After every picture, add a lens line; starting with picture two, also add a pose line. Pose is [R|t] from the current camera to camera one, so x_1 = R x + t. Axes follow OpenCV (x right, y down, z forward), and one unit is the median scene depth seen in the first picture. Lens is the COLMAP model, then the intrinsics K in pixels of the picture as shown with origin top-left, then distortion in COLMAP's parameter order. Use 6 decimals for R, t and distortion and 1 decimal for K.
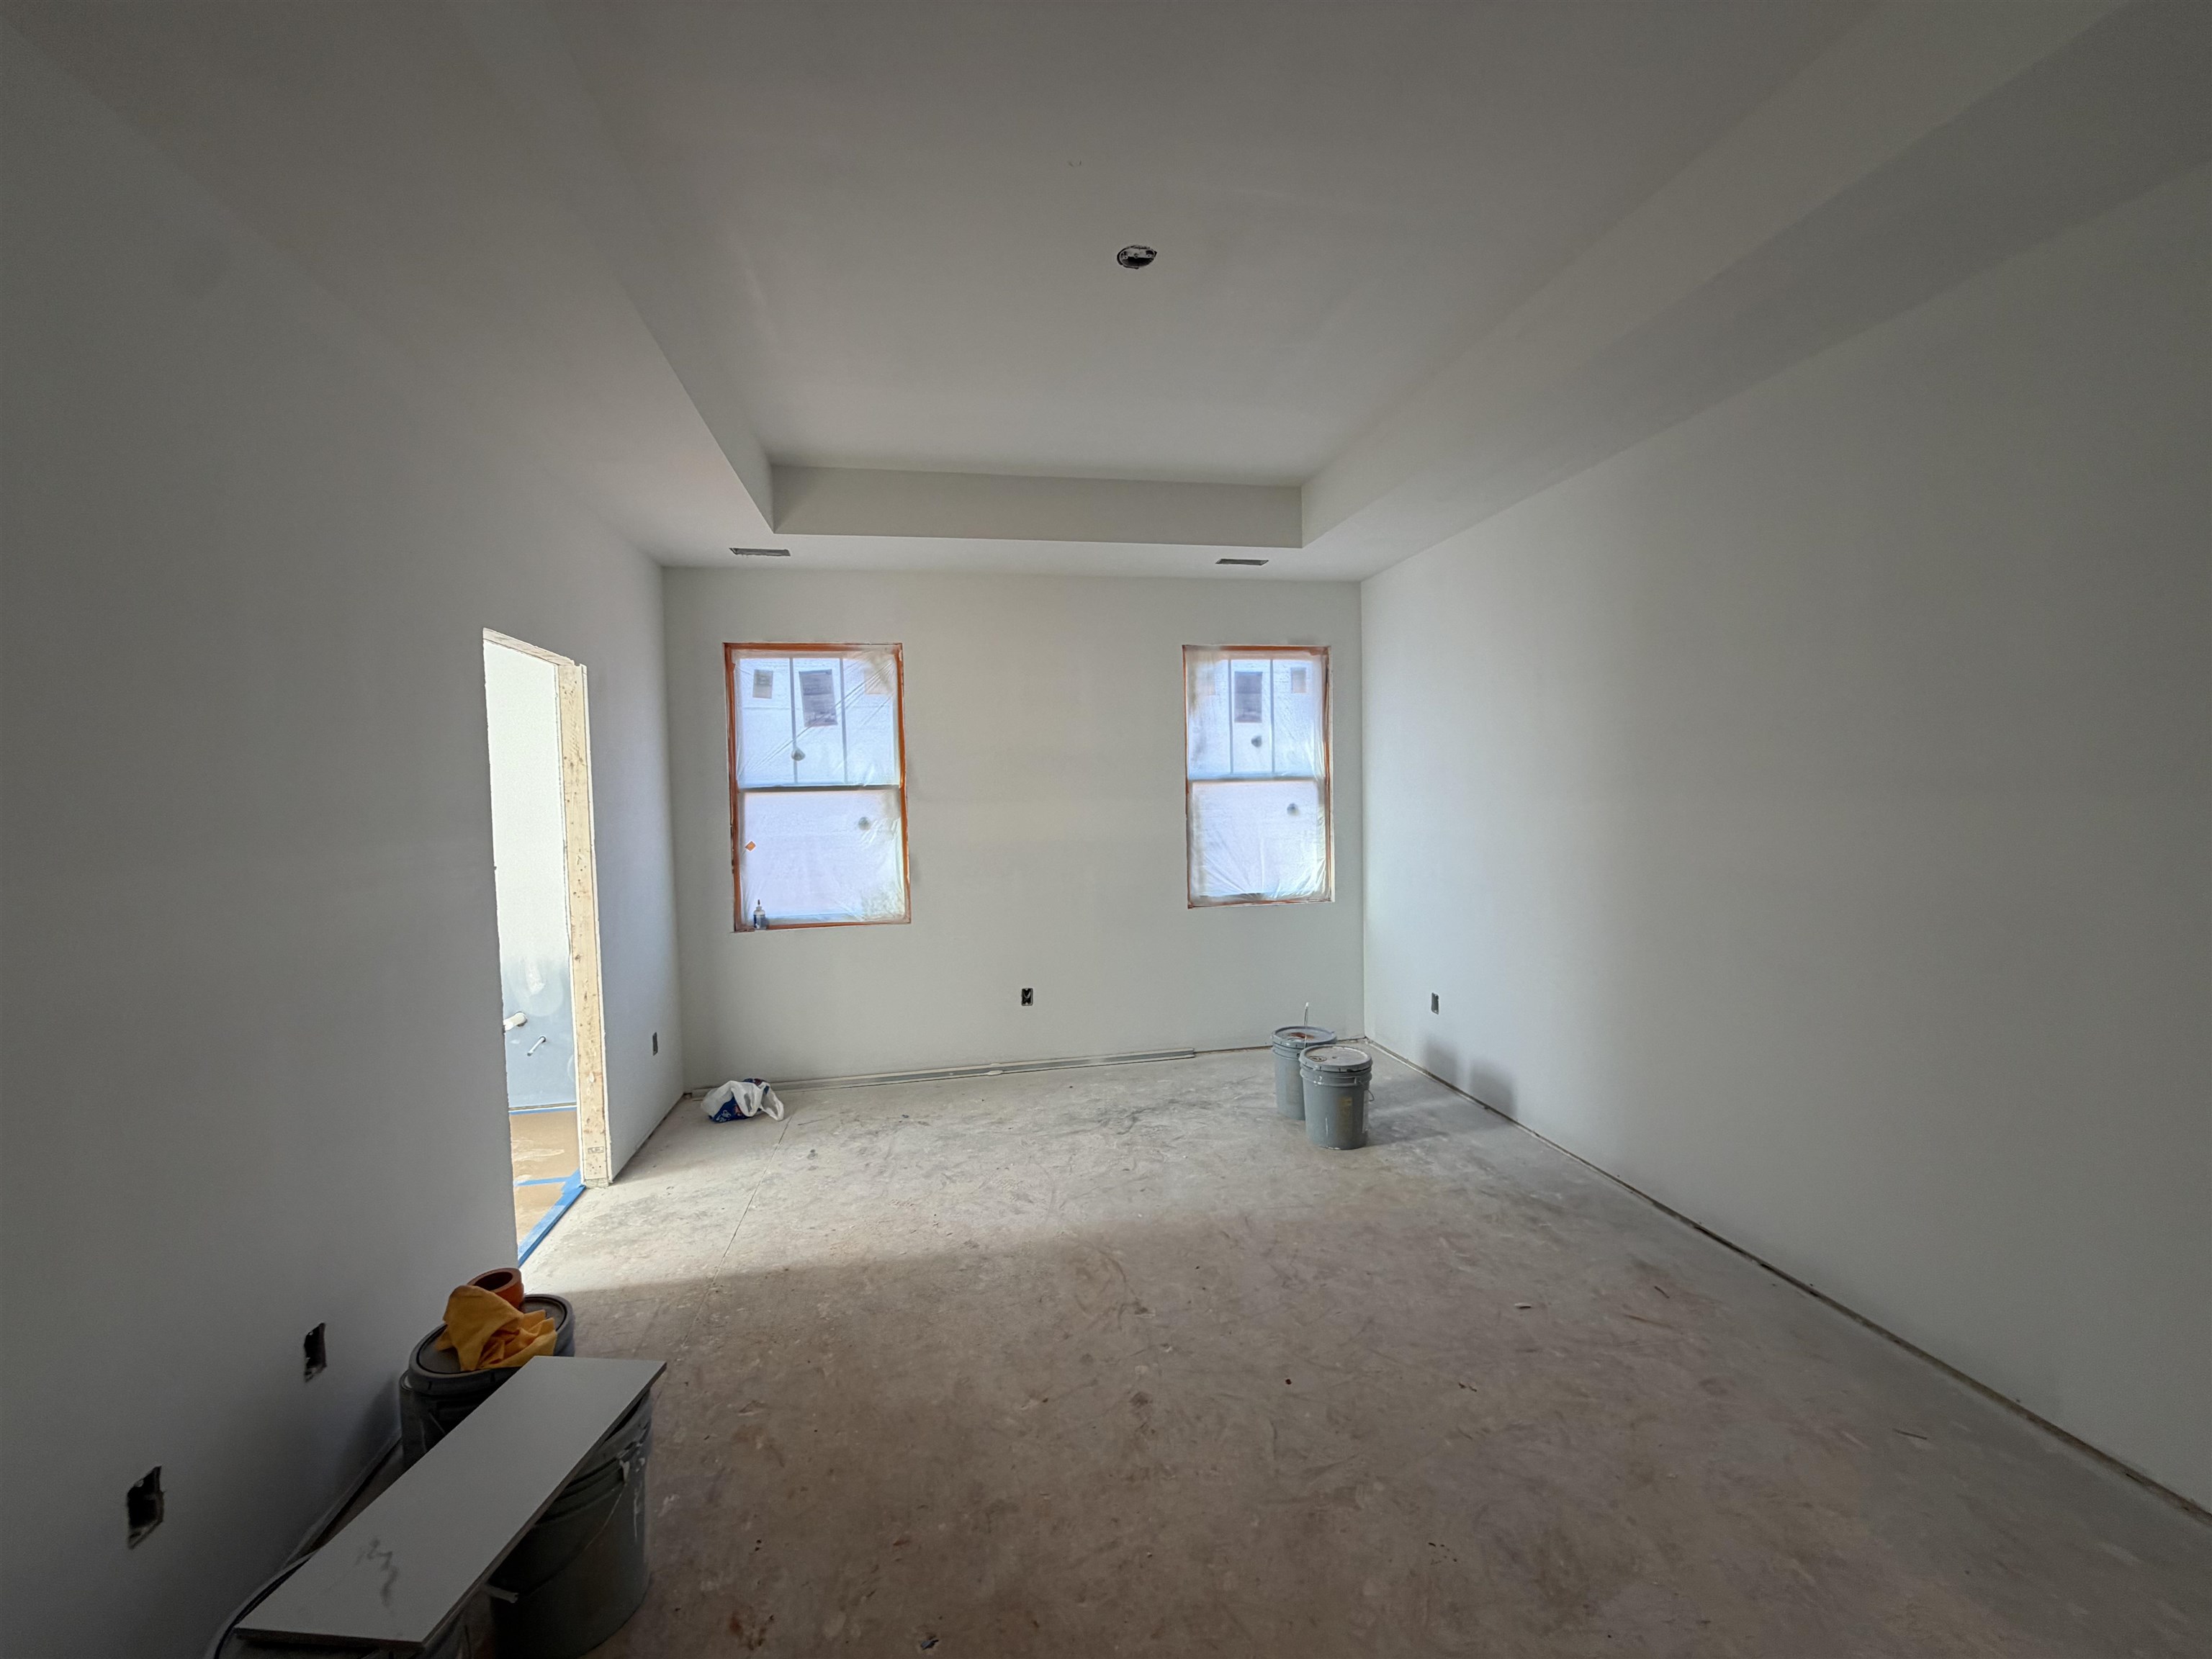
lens RADIAL K [[879.7, 0, 1093.2], [0, 879.7, 832.5], [0, 0, 1]] dist [0.001279, -0.000385]
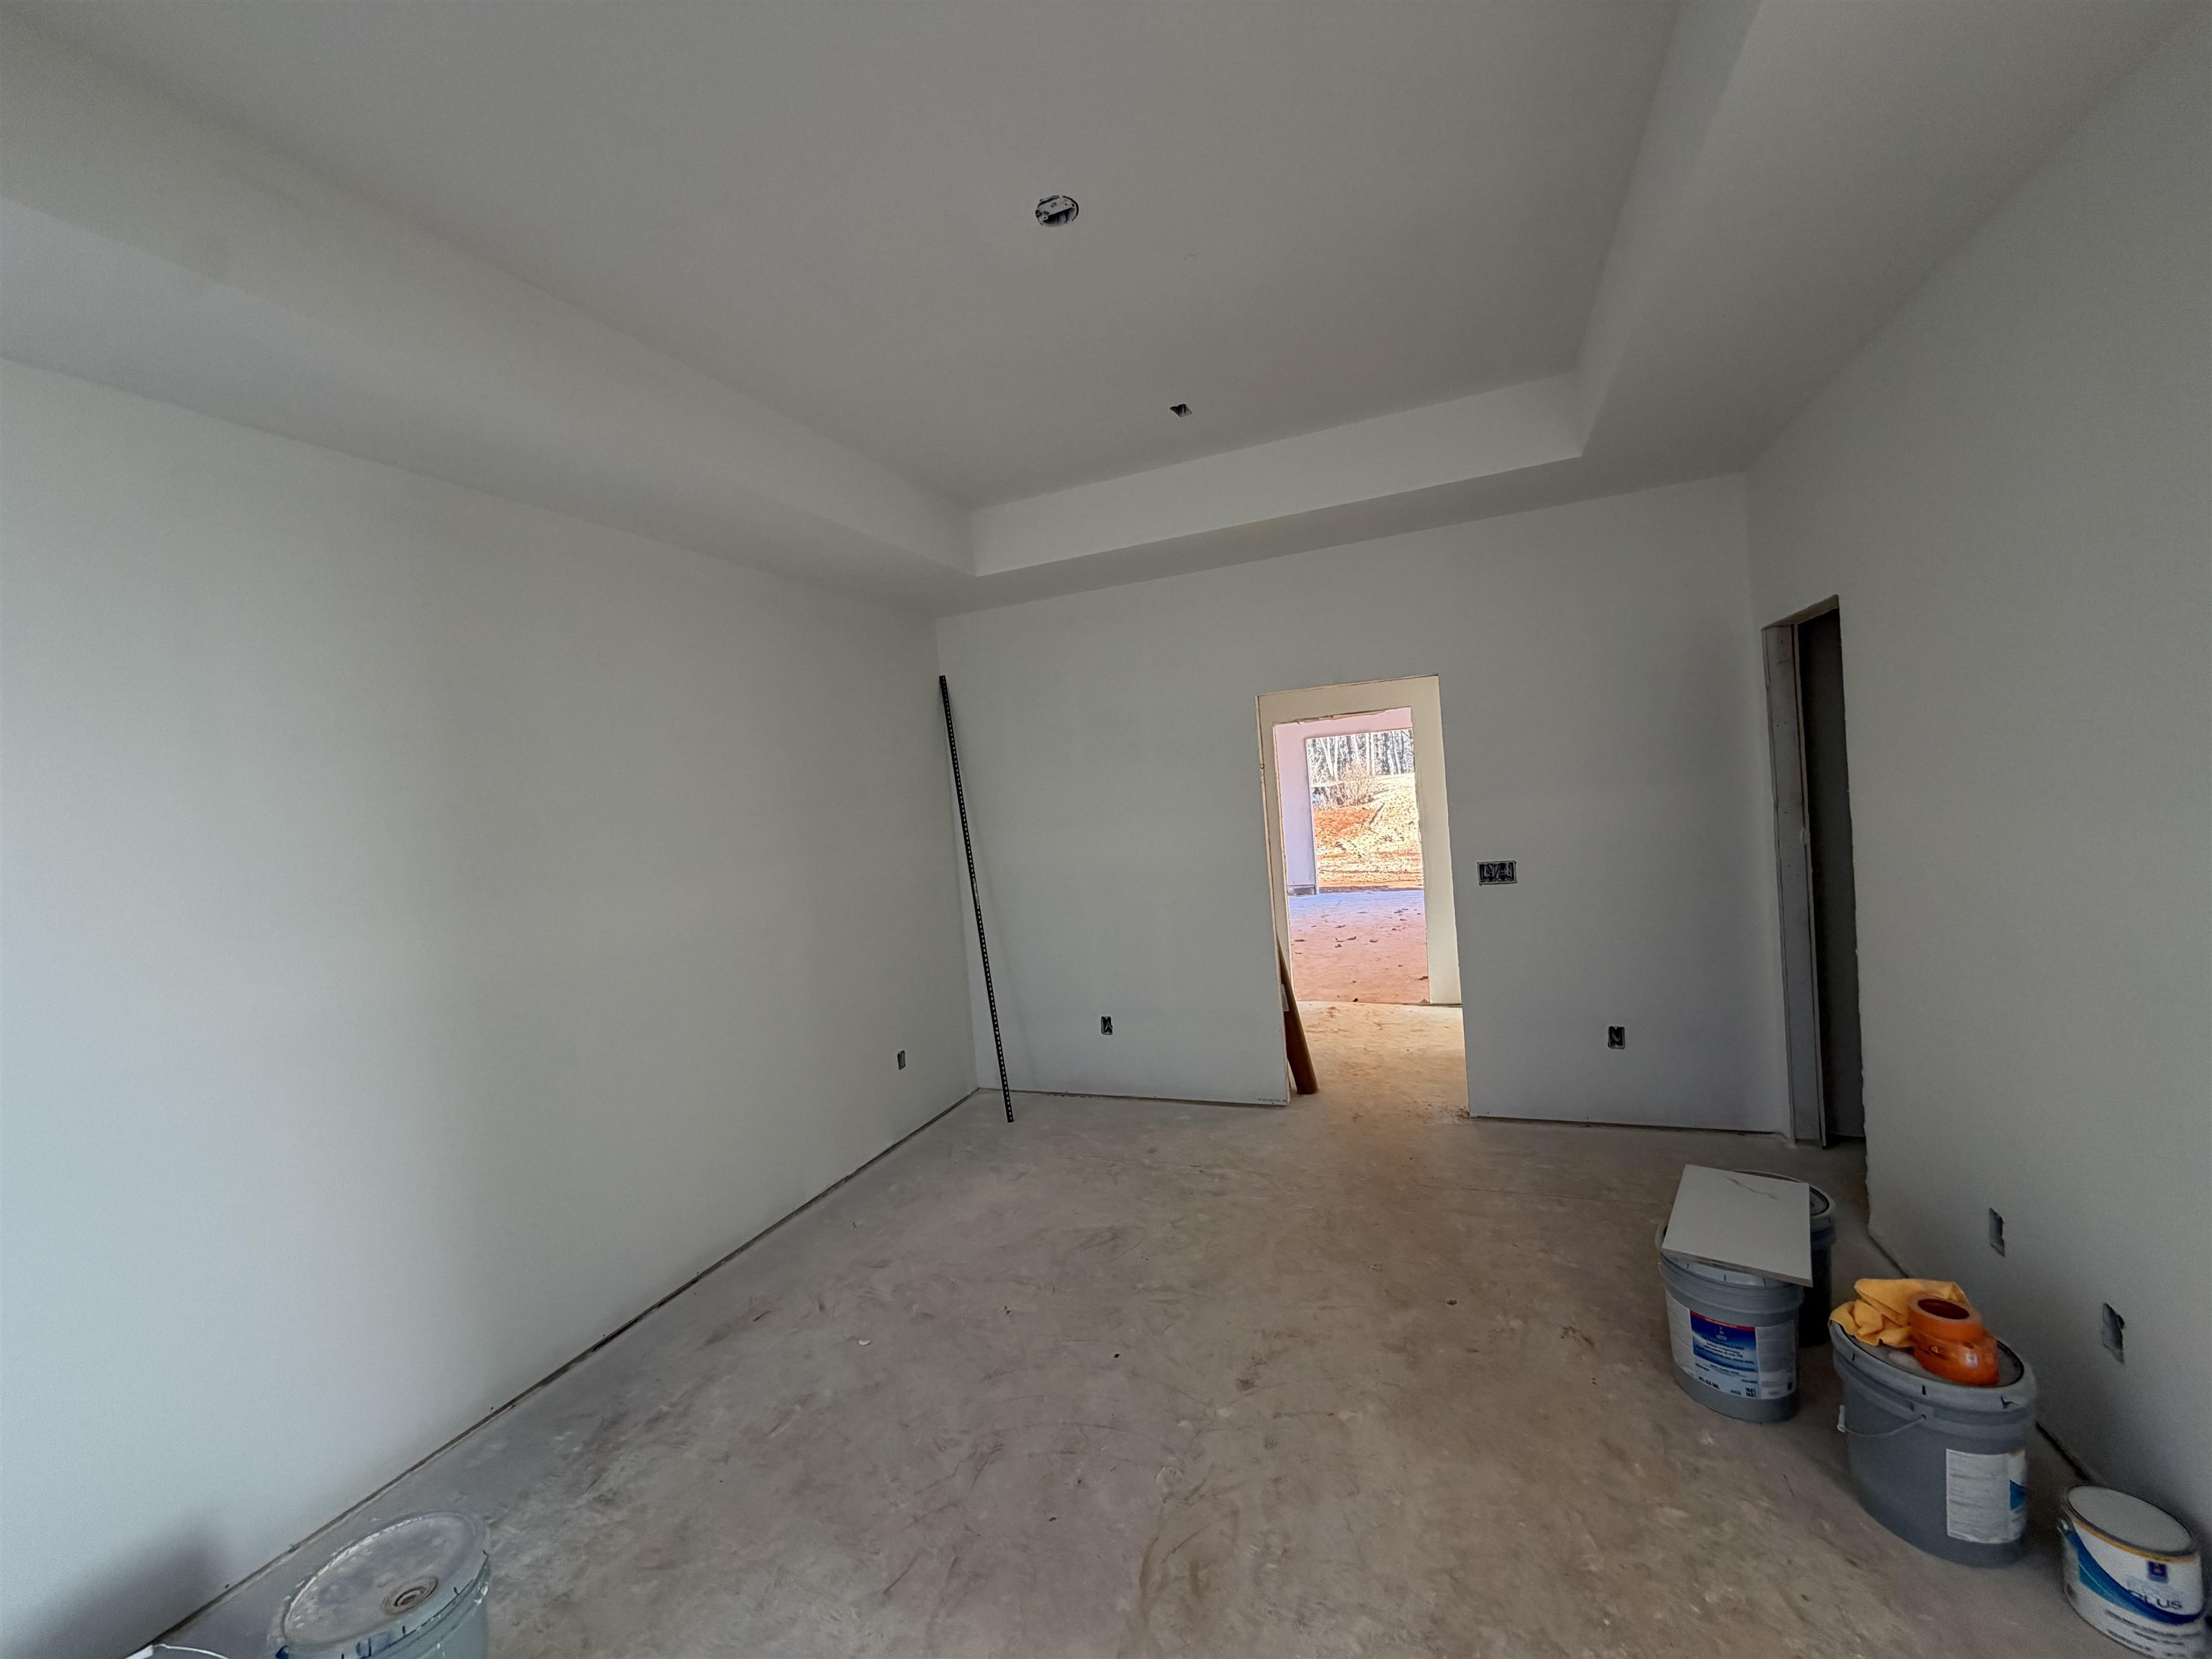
lens RADIAL K [[879.7, 0, 1093.2], [0, 879.7, 832.5], [0, 0, 1]] dist [0.001279, -0.000385]
pose [[-0.835278, 0.077088, 0.544397, -0.328628], [0.134754, 0.988627, 0.066763, -0.094745], [-0.533060, 0.129125, -0.836166, 1.461046]]
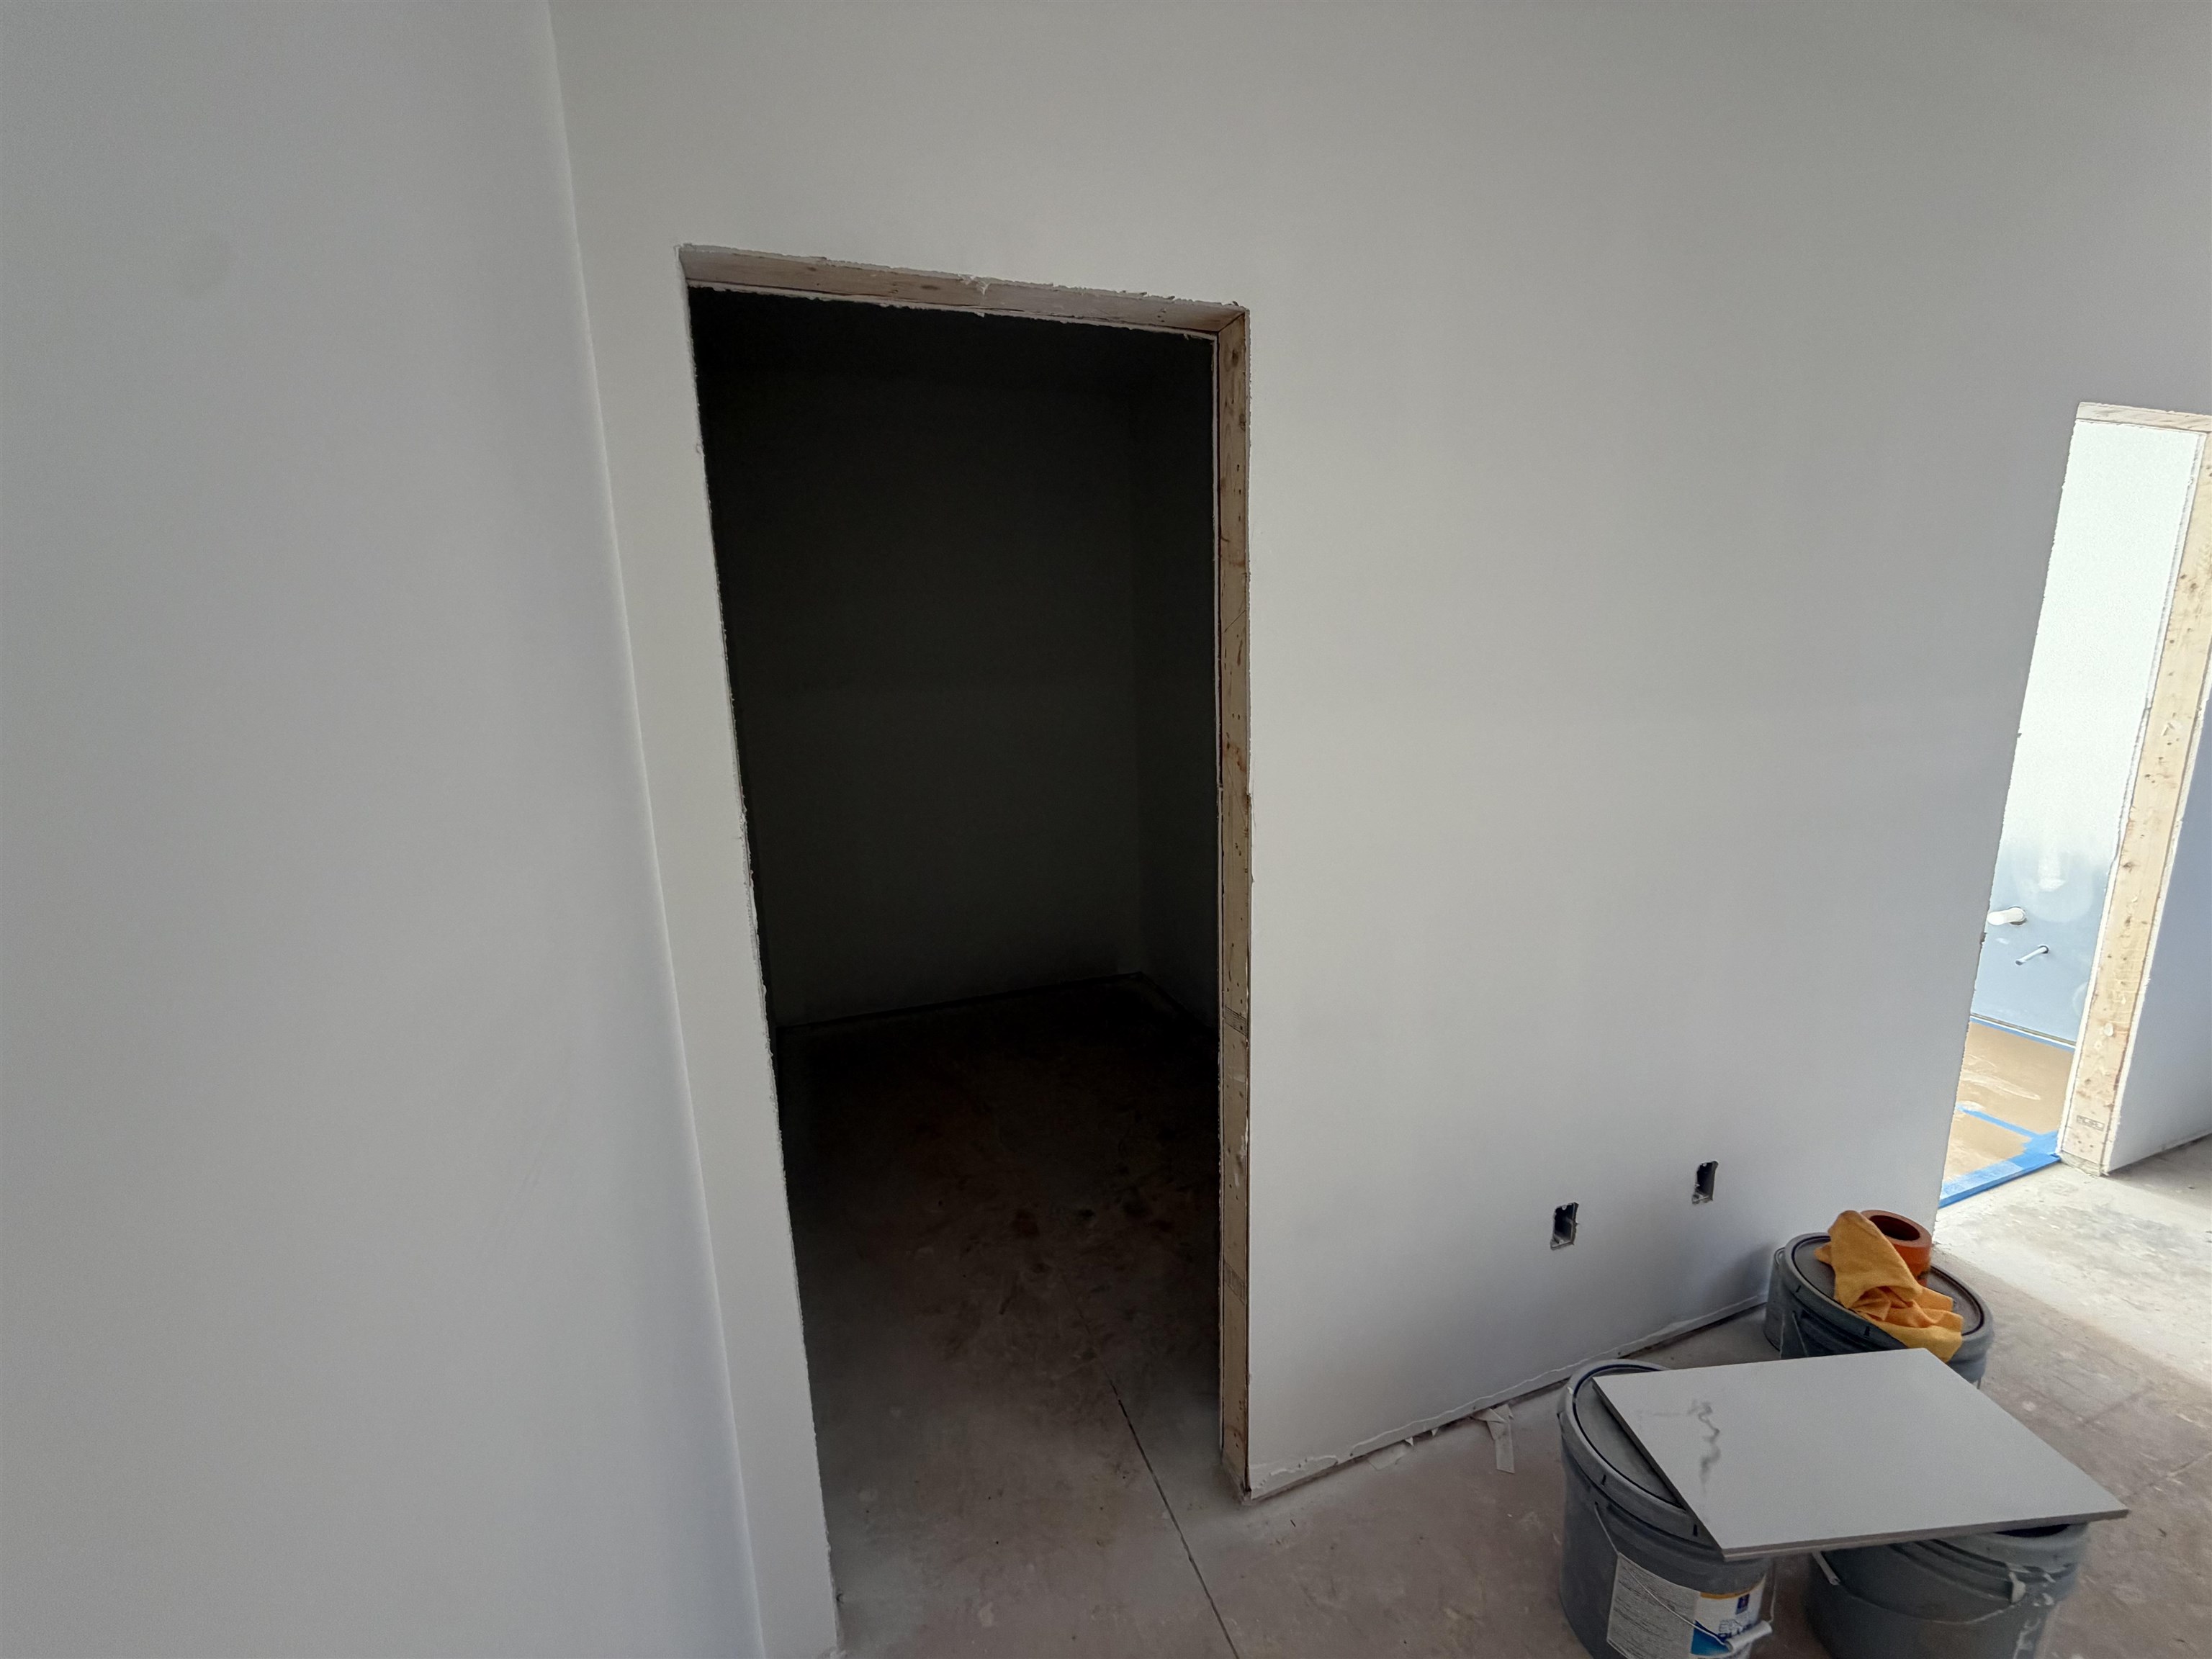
lens RADIAL K [[879.7, 0, 1093.2], [0, 879.7, 832.5], [0, 0, 1]] dist [0.001279, -0.000385]
pose [[0.157271, 0.211203, -0.964707, -0.049850], [-0.020631, 0.977353, 0.210608, -0.024332], [0.987340, -0.013220, 0.158067, 0.084582]]
